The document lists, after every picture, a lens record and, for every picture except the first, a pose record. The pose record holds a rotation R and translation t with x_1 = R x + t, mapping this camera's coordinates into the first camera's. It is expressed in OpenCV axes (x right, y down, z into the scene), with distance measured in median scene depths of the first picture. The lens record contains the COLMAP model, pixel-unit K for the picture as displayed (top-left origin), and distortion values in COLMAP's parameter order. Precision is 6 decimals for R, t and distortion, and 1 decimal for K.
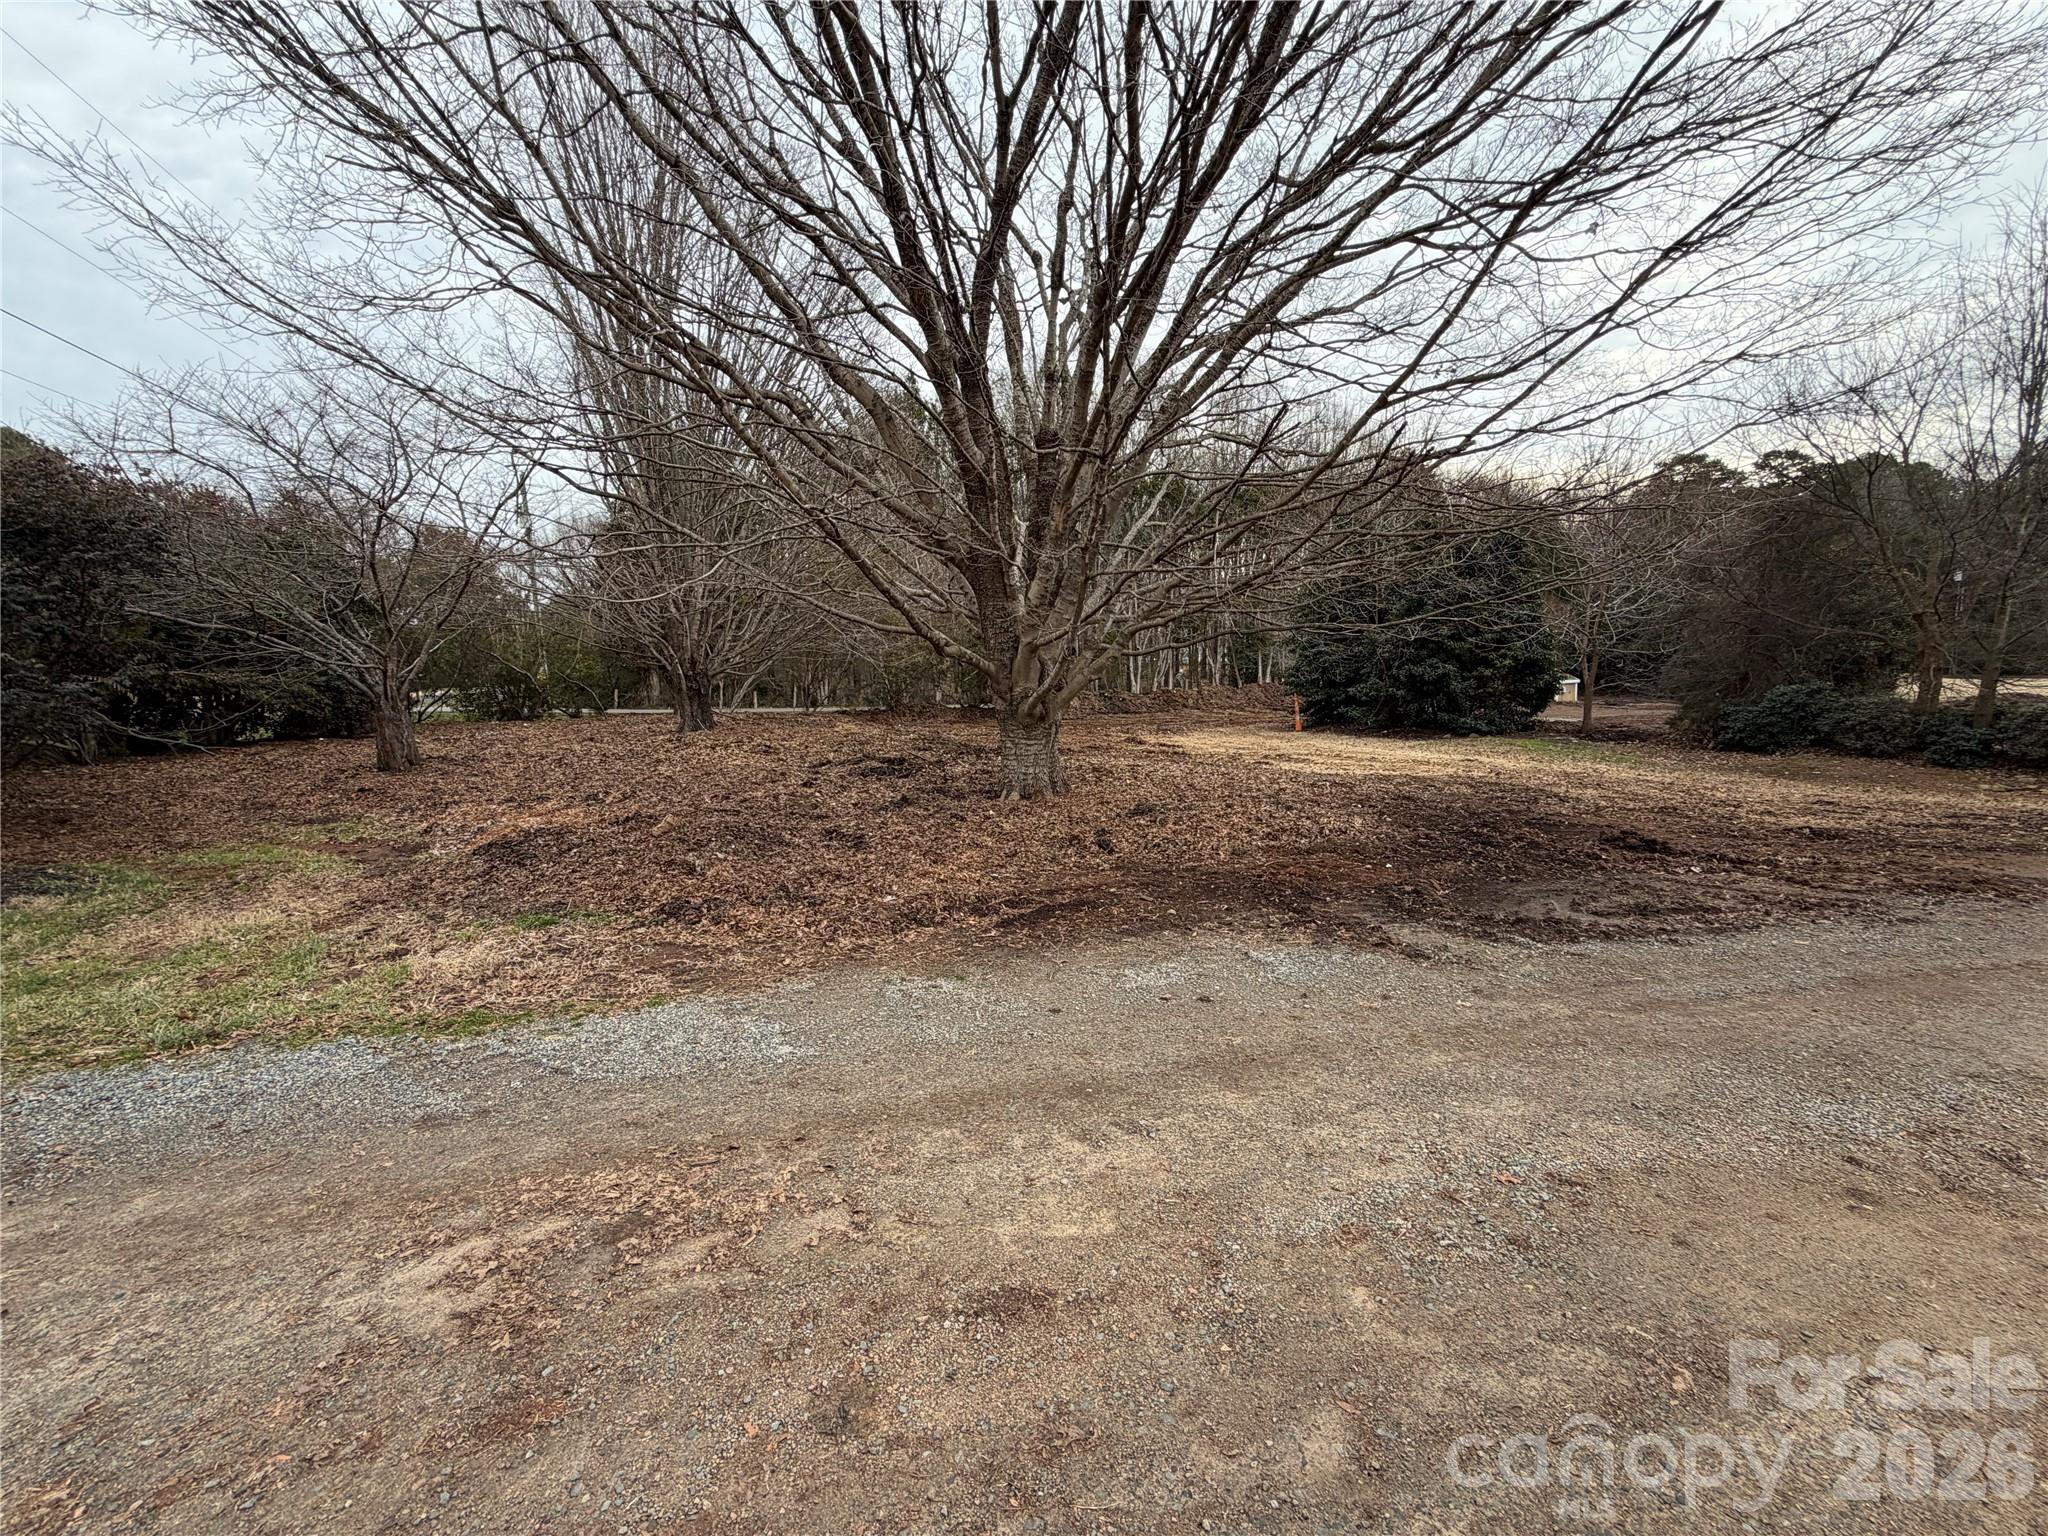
lens RADIAL K [[814.5, 0, 1023.0], [0, 814.5, 767.8], [0, 0, 1]] dist [0.000678, 0.000283]
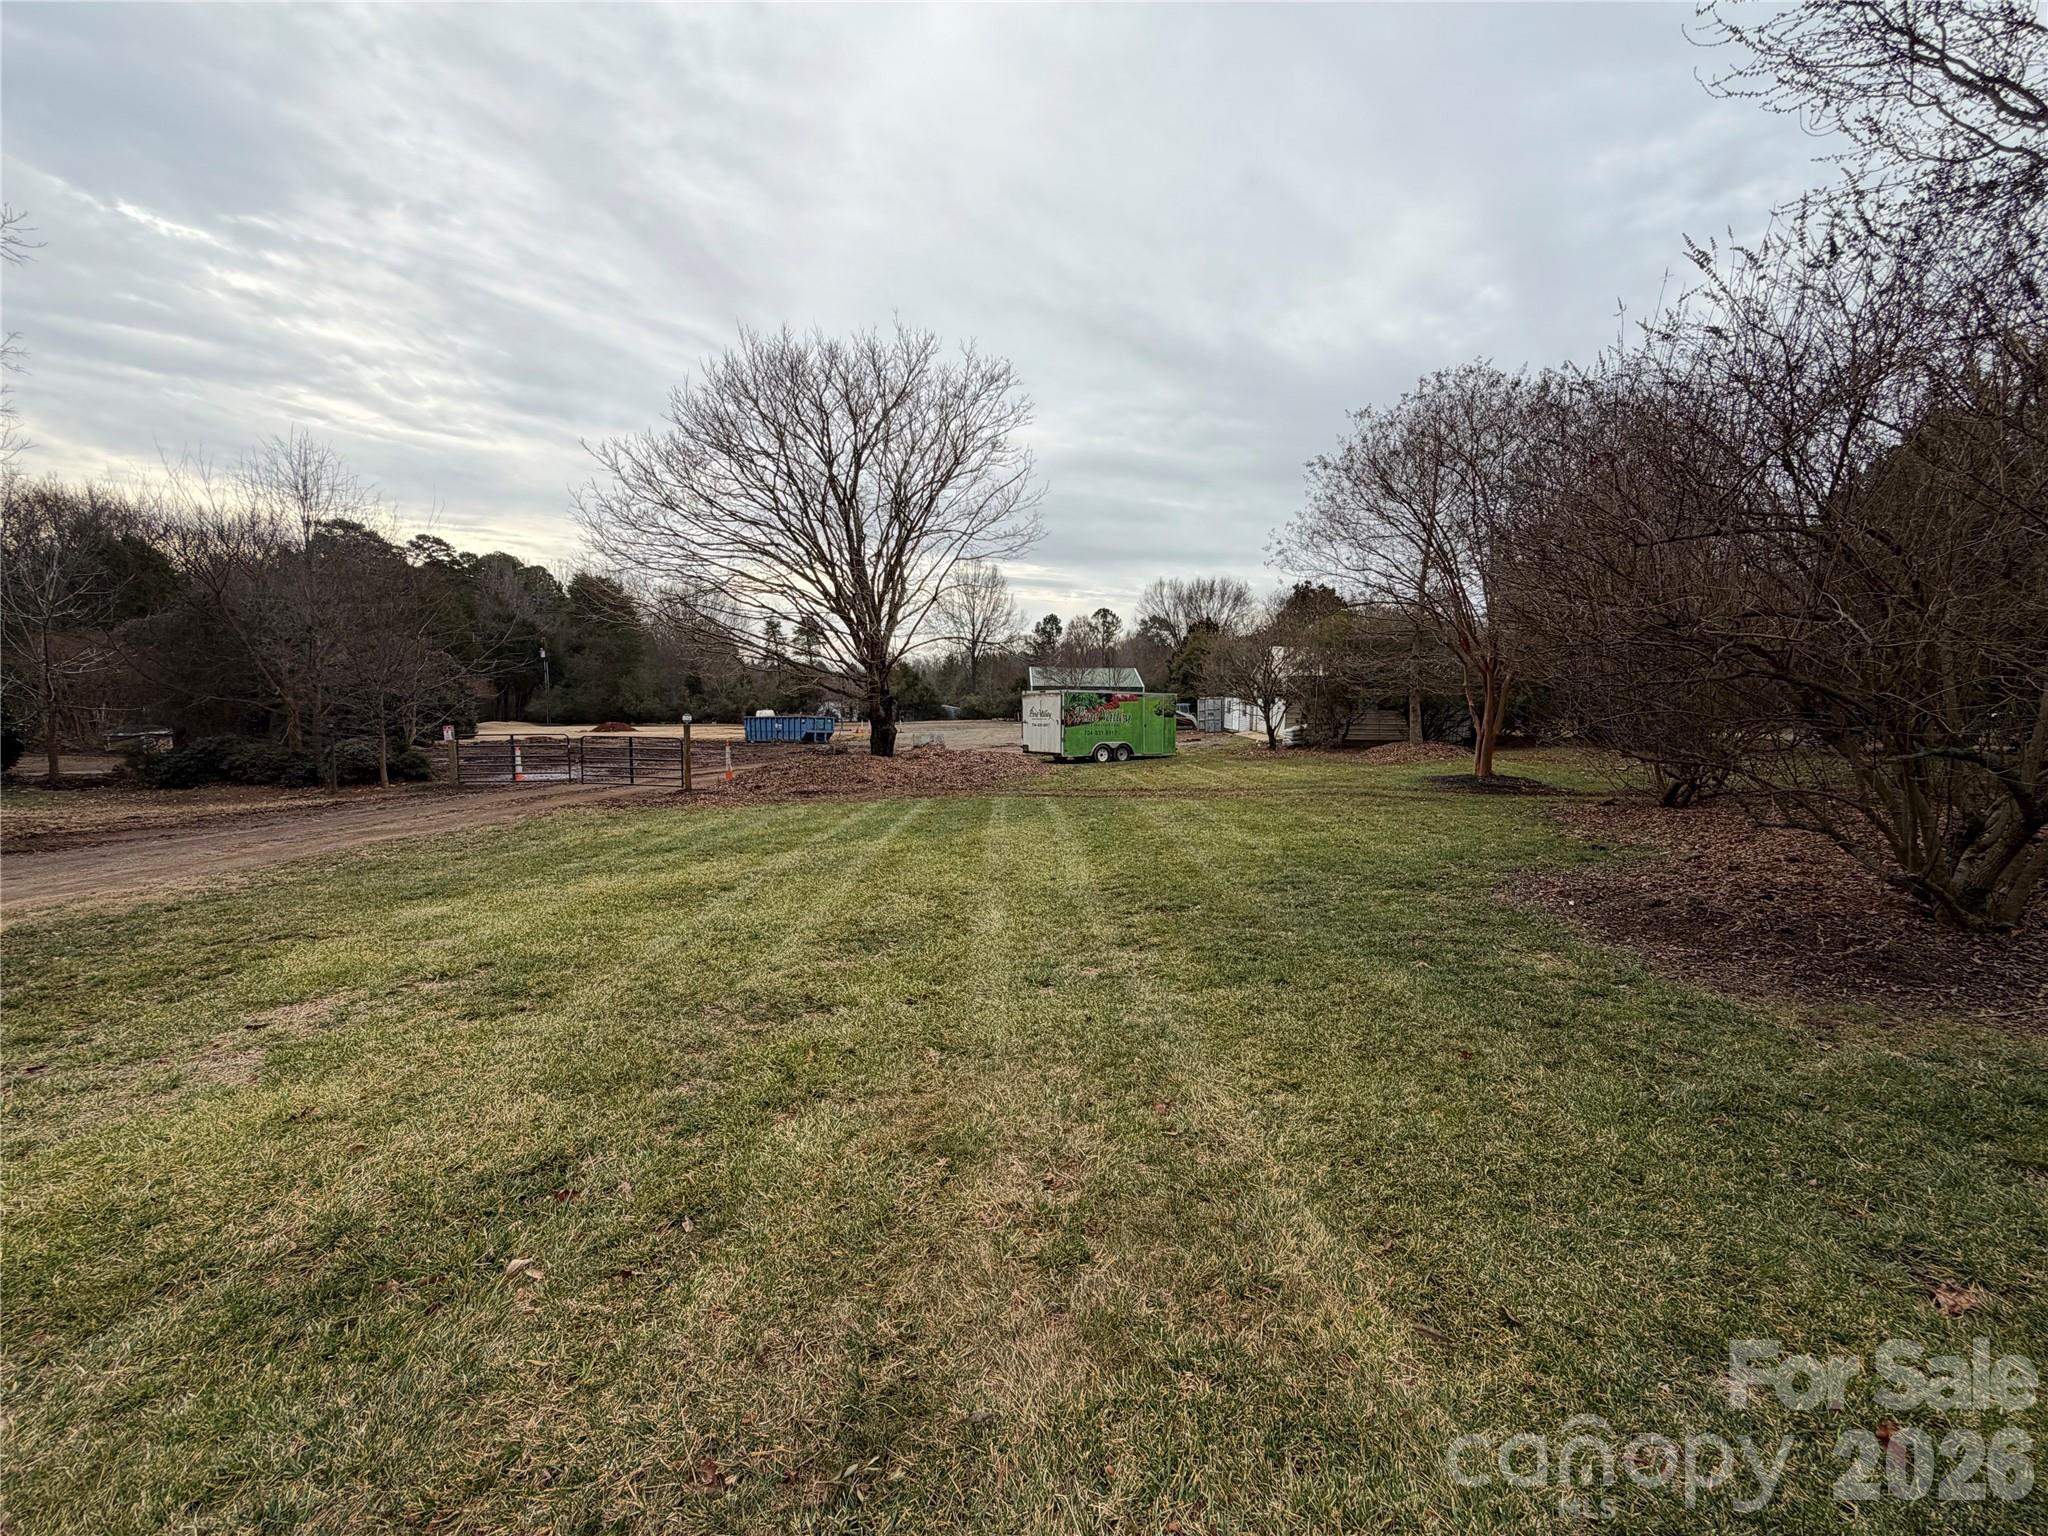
lens RADIAL K [[814.5, 0, 1023.0], [0, 814.5, 767.8], [0, 0, 1]] dist [0.000678, 0.000283]
pose [[0.264967, -0.055197, 0.962676, -0.017609], [0.111012, 0.993468, 0.026408, 0.121563], [-0.957846, 0.099872, 0.269364, -1.250444]]
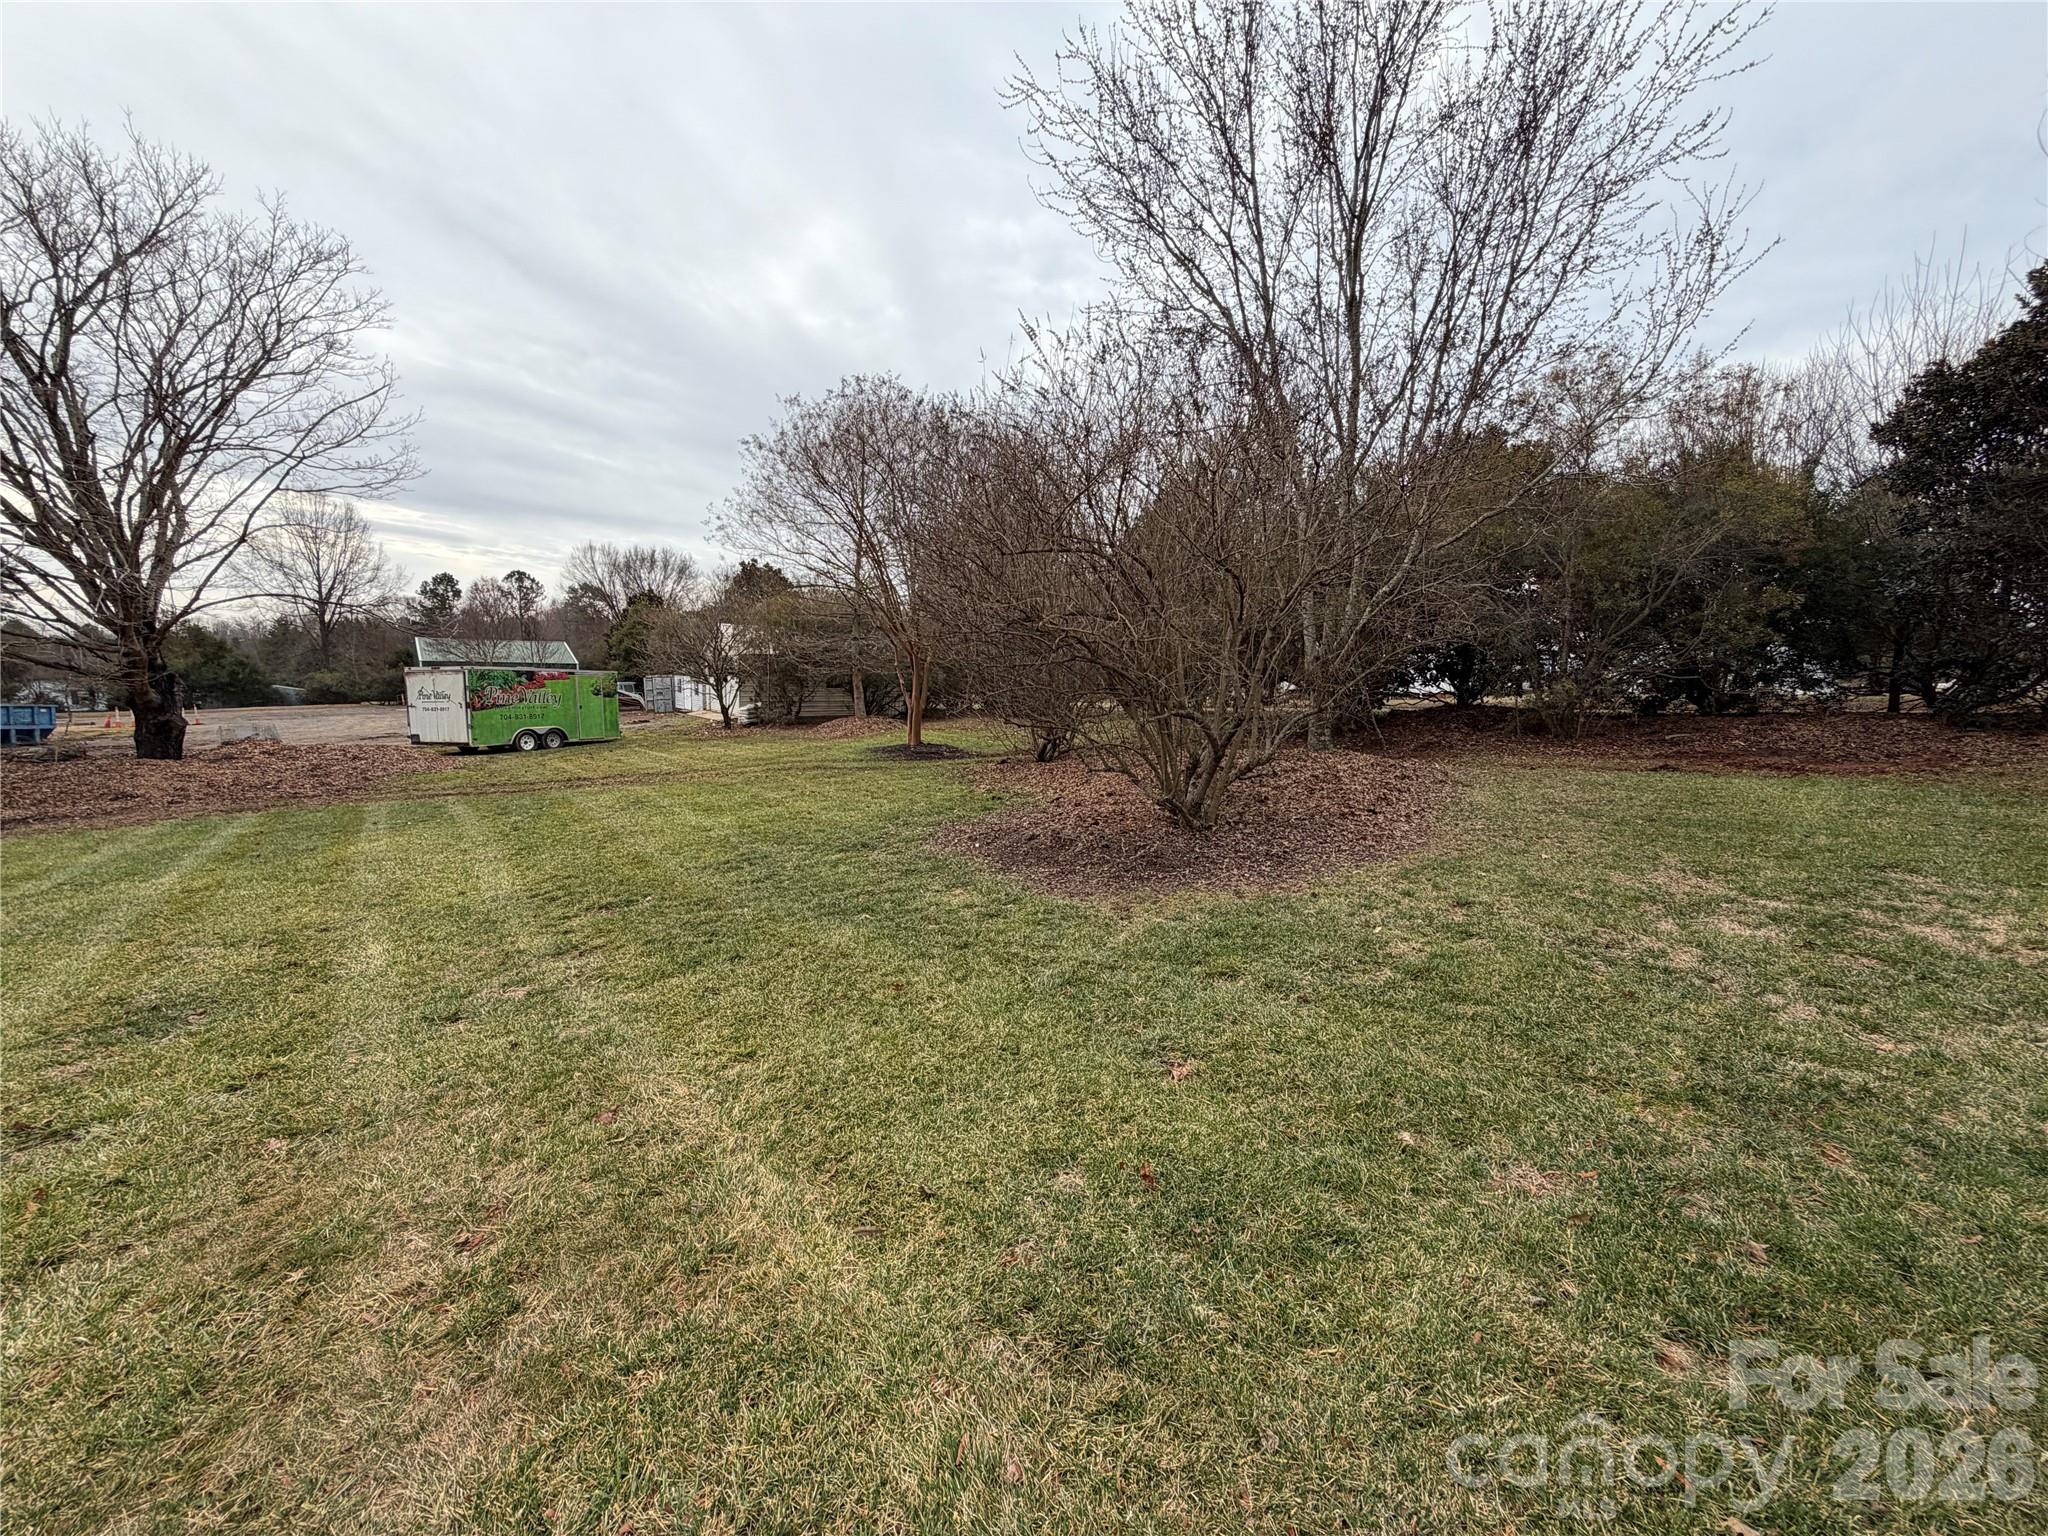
lens RADIAL K [[813.6, 0, 1024.0], [0, 813.6, 768.0], [0, 0, 1]] dist [-0.000711, -0.000218]
pose [[-0.366808, -0.077221, 0.927086, -0.026566], [0.123237, 0.983733, 0.130699, 0.123078], [-0.922098, 0.162193, -0.351325, -1.262100]]
